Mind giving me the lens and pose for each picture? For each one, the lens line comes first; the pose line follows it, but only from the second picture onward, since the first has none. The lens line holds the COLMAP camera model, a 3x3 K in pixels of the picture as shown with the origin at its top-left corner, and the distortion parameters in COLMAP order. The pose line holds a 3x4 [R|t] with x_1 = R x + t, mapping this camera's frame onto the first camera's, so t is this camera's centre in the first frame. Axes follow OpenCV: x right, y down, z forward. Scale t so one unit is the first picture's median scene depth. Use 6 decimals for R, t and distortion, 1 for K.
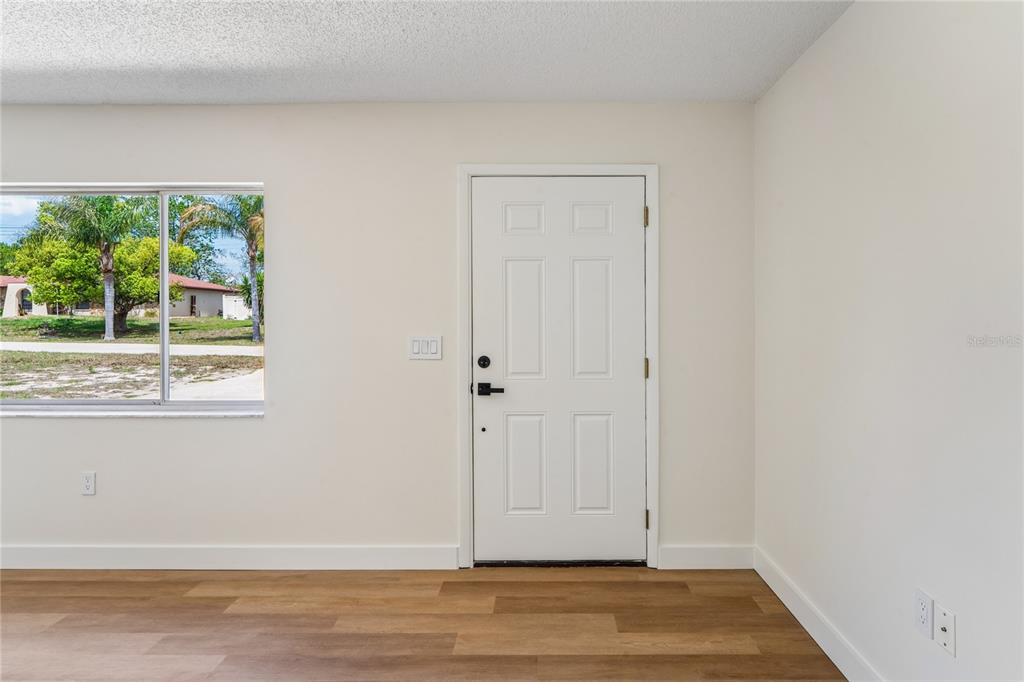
lens RADIAL K [[522.5, 0, 513.0], [0, 522.5, 336.4], [0, 0, 1]] dist [0.000201, 0.000367]
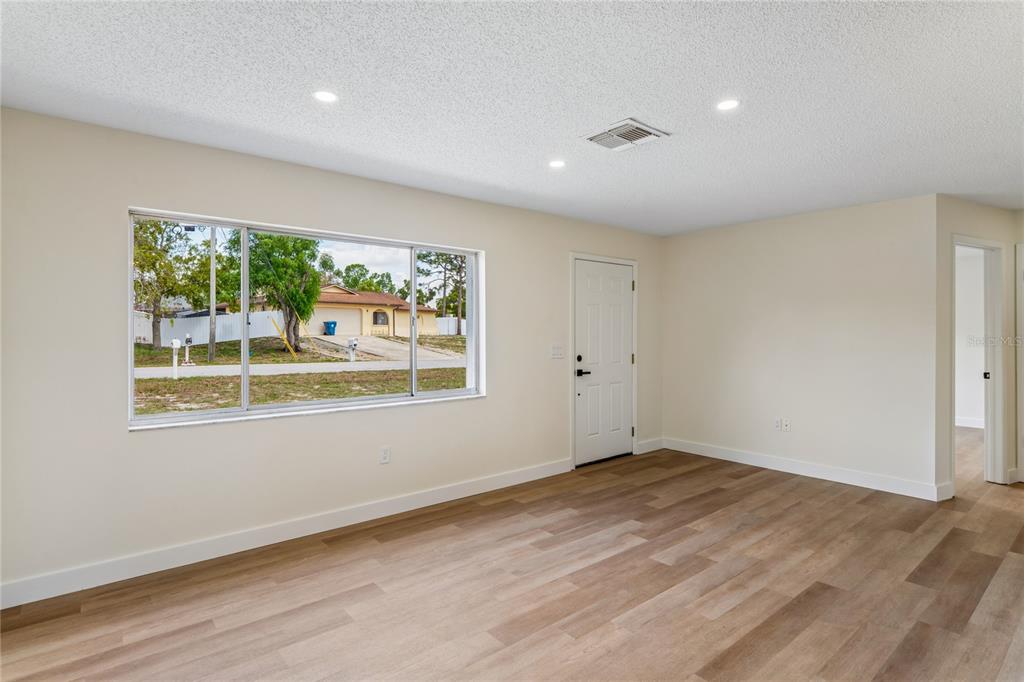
lens RADIAL K [[522.5, 0, 510.7], [0, 522.5, 336.4], [0, 0, 1]] dist [0.000201, 0.000367]
pose [[0.768089, -0.004669, 0.640327, -1.579048], [0.000083, 0.999974, 0.007192, -0.047123], [-0.640344, -0.005471, 0.768069, -0.304362]]
